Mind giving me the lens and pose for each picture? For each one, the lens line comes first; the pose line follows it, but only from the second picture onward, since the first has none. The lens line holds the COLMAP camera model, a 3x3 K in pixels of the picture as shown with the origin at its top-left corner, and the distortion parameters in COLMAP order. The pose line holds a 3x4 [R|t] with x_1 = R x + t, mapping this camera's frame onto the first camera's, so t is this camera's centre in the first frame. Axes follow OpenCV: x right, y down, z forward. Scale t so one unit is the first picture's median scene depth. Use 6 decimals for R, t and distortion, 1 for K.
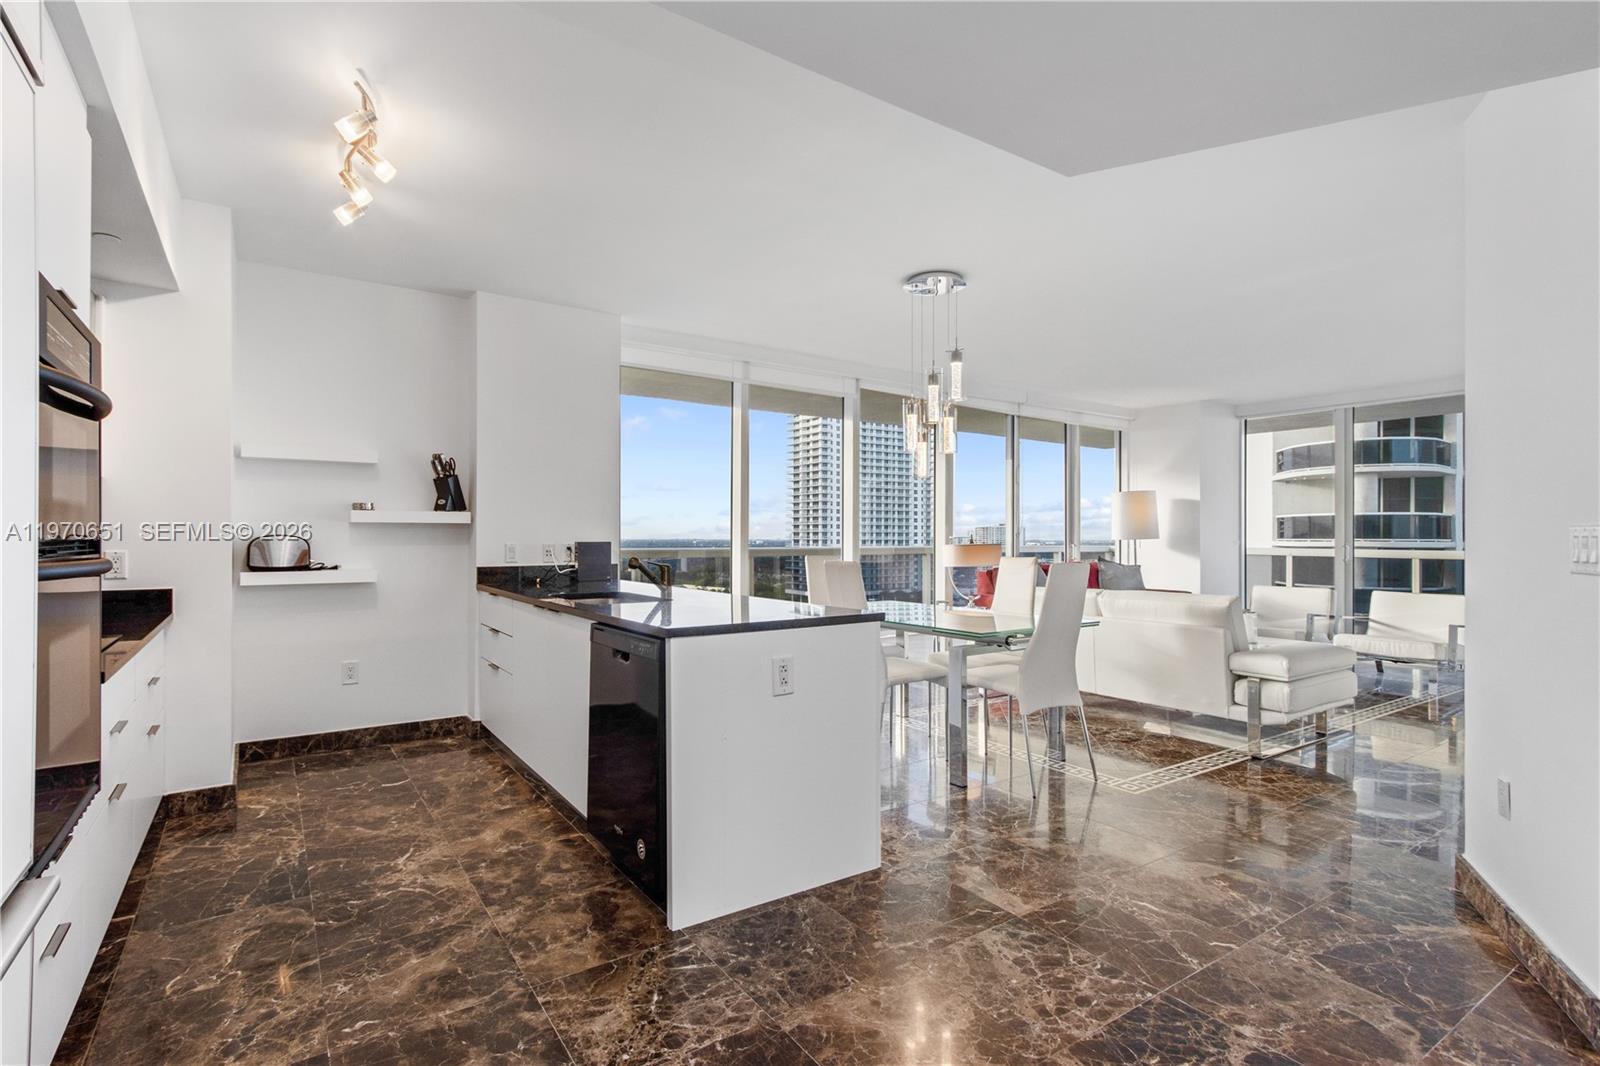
lens RADIAL K [[757.9, 0, 772.8], [0, 757.9, 535.9], [0, 0, 1]] dist [0.010401, 0.000064]
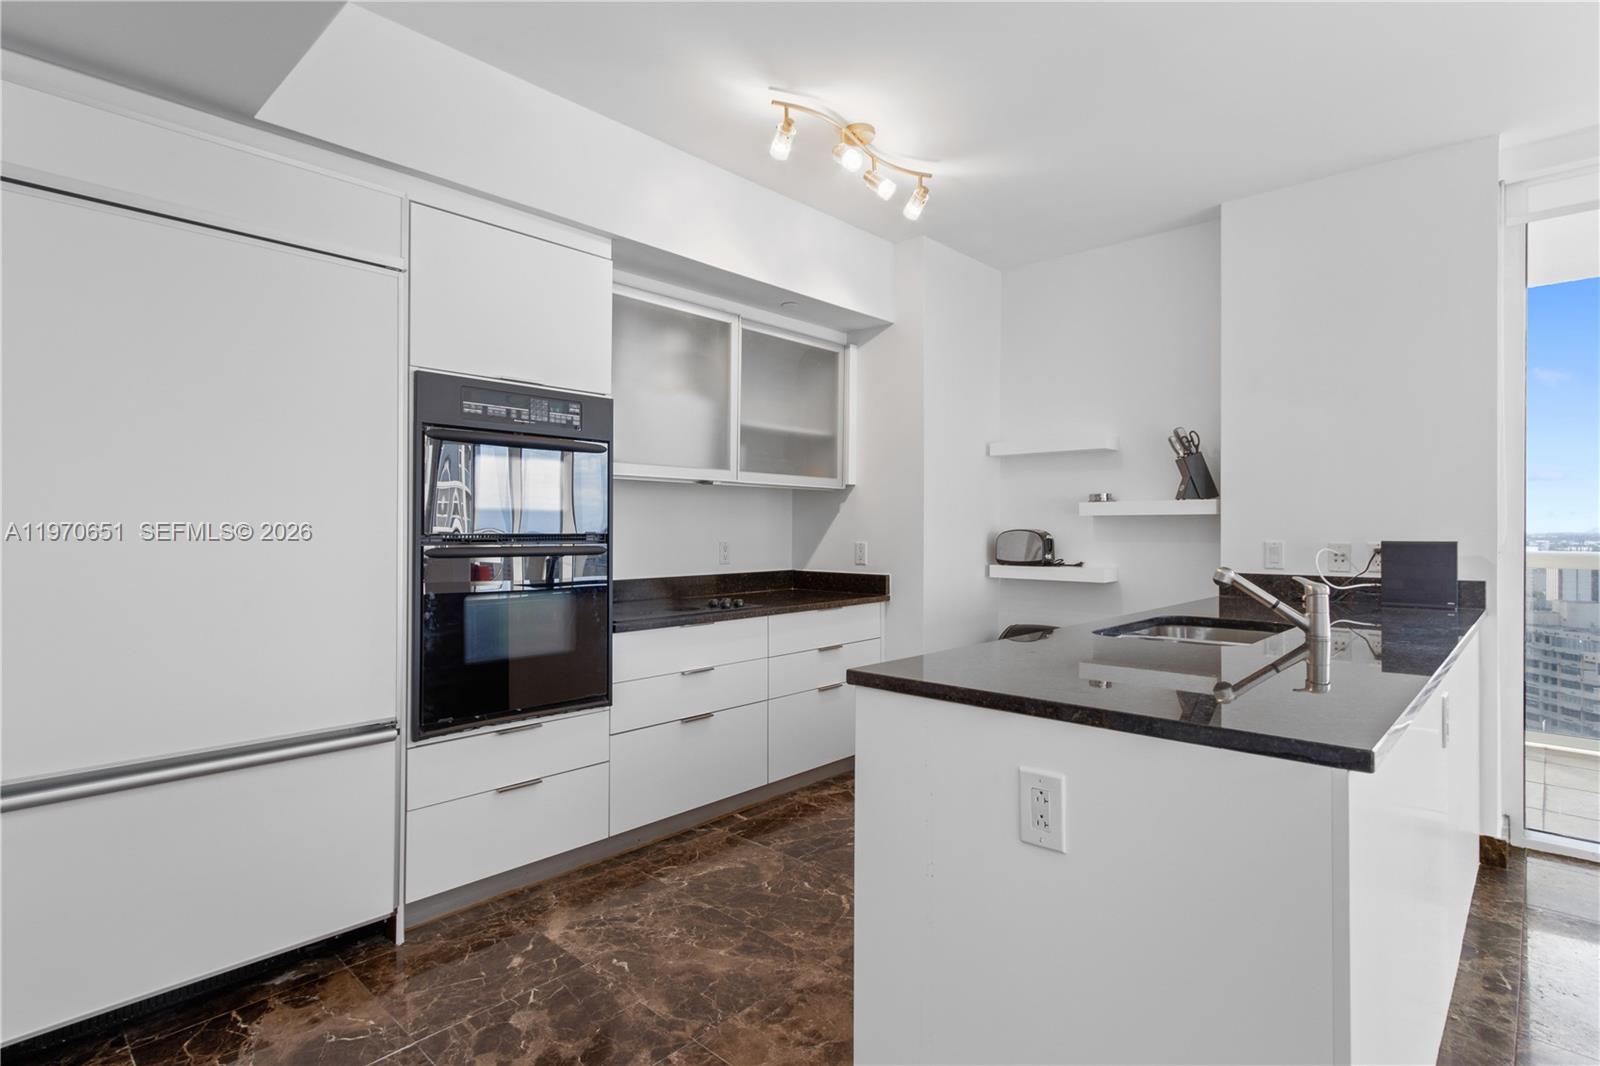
lens RADIAL K [[800.9, 0, 800.0], [0, 800.9, 533.0], [0, 0, 1]] dist [0.001840, 0.000963]
pose [[0.237481, 0.006374, -0.971371, 0.293717], [-0.001504, 0.999980, 0.006195, -0.002624], [0.971391, -0.000011, 0.237486, 0.426779]]
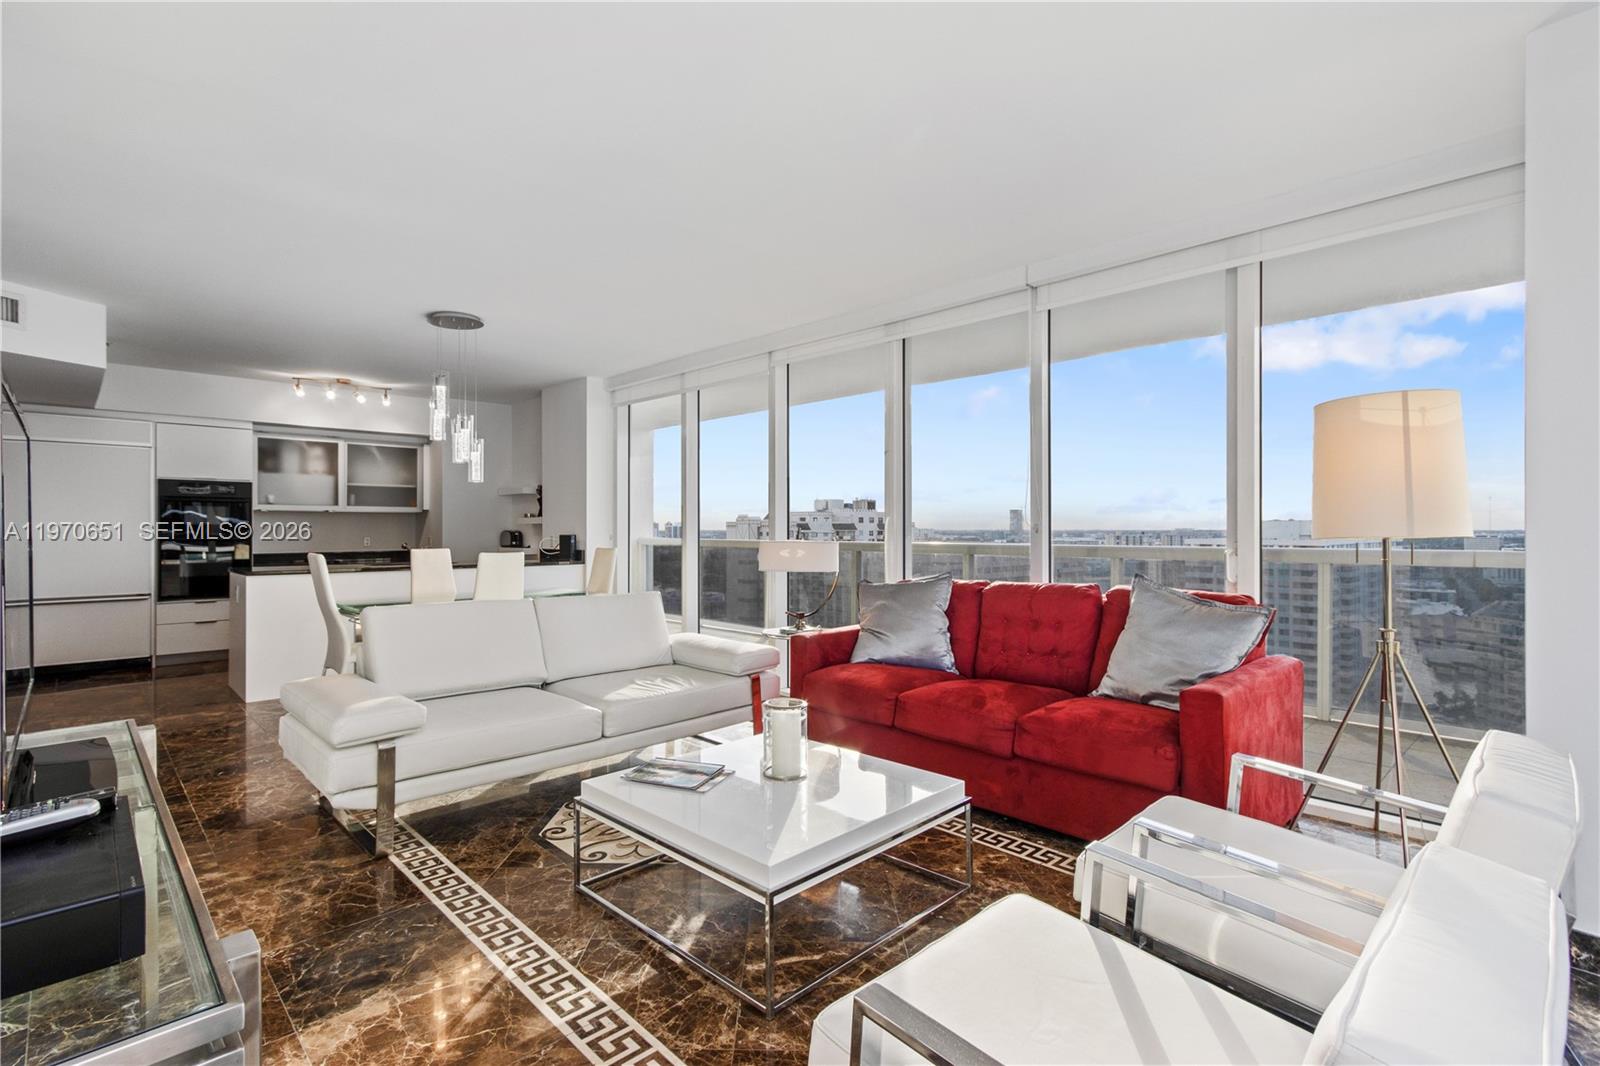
lens RADIAL K [[771.3, 0, 800.0], [0, 771.3, 533.0], [0, 0, 1]] dist [0.003857, 0.000262]
pose [[0.180632, 0.003435, -0.983545, 1.363099], [0.004413, 0.999981, 0.004303, -0.001019], [0.983541, -0.005117, 0.180613, 1.211047]]
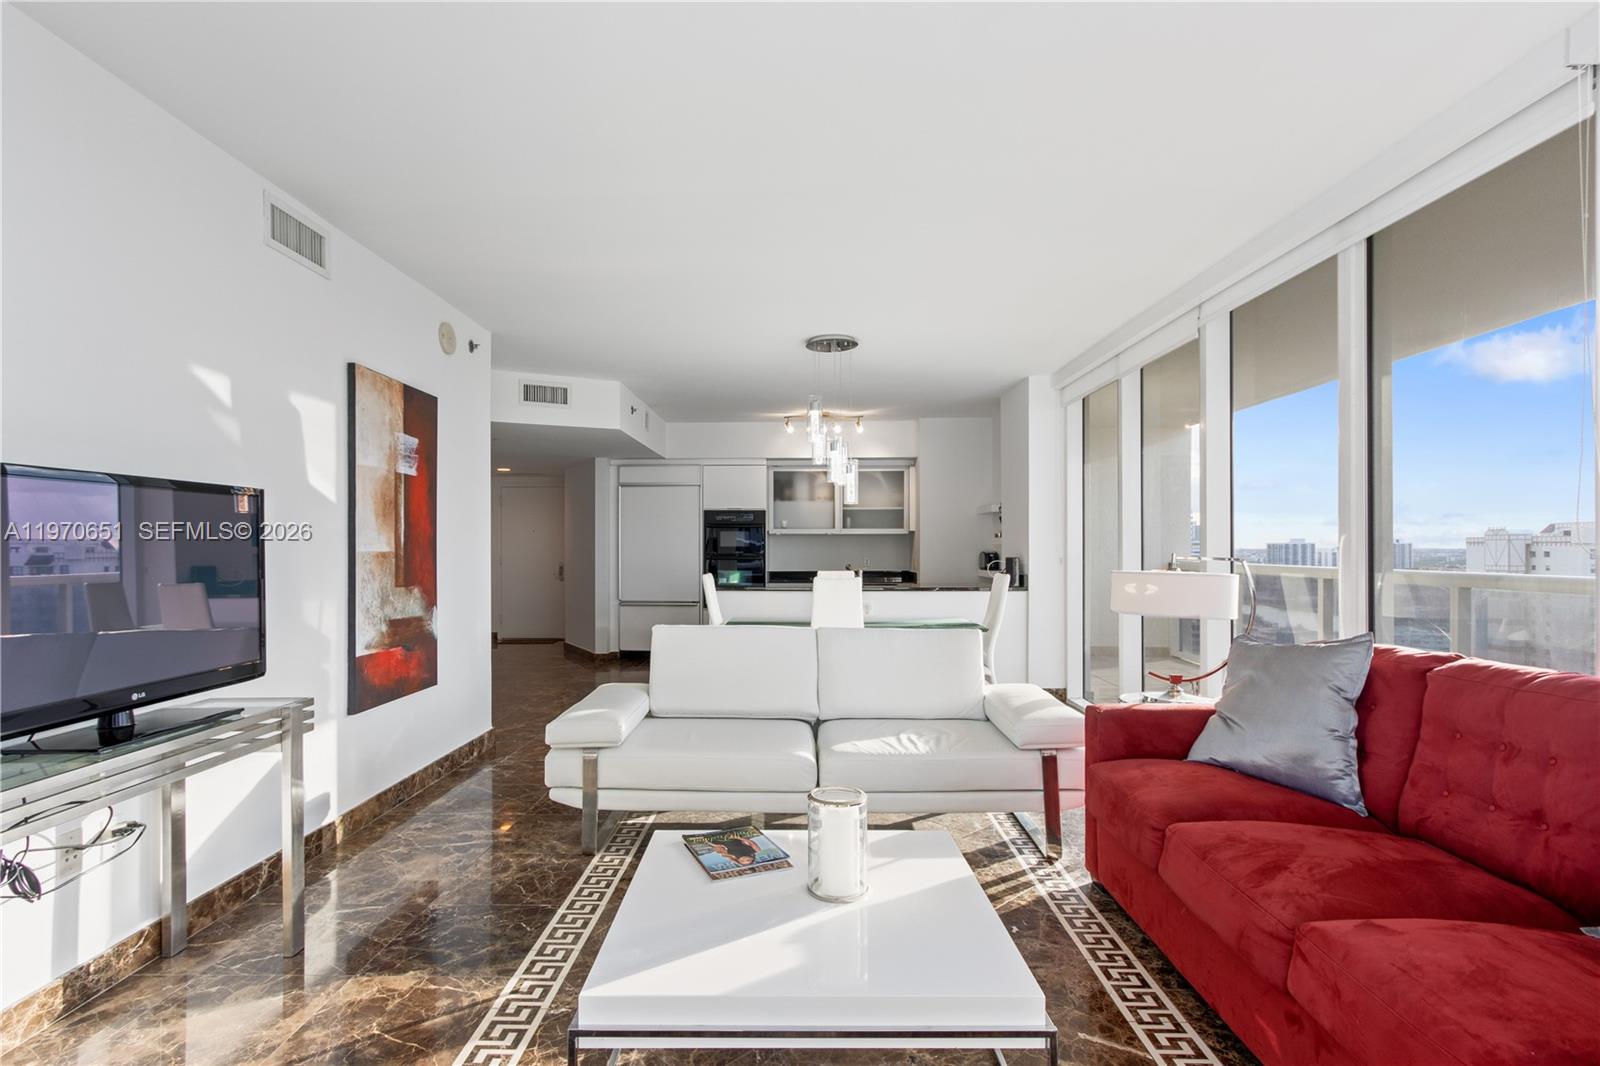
lens RADIAL K [[810.4, 0, 772.0], [0, 810.4, 550.6], [0, 0, 1]] dist [-0.000976, 0.000623]
pose [[-0.586274, 0.001571, -0.810111, 1.180405], [0.002594, 0.999997, 0.000062, -0.005712], [0.810108, -0.002065, -0.586277, 1.529426]]
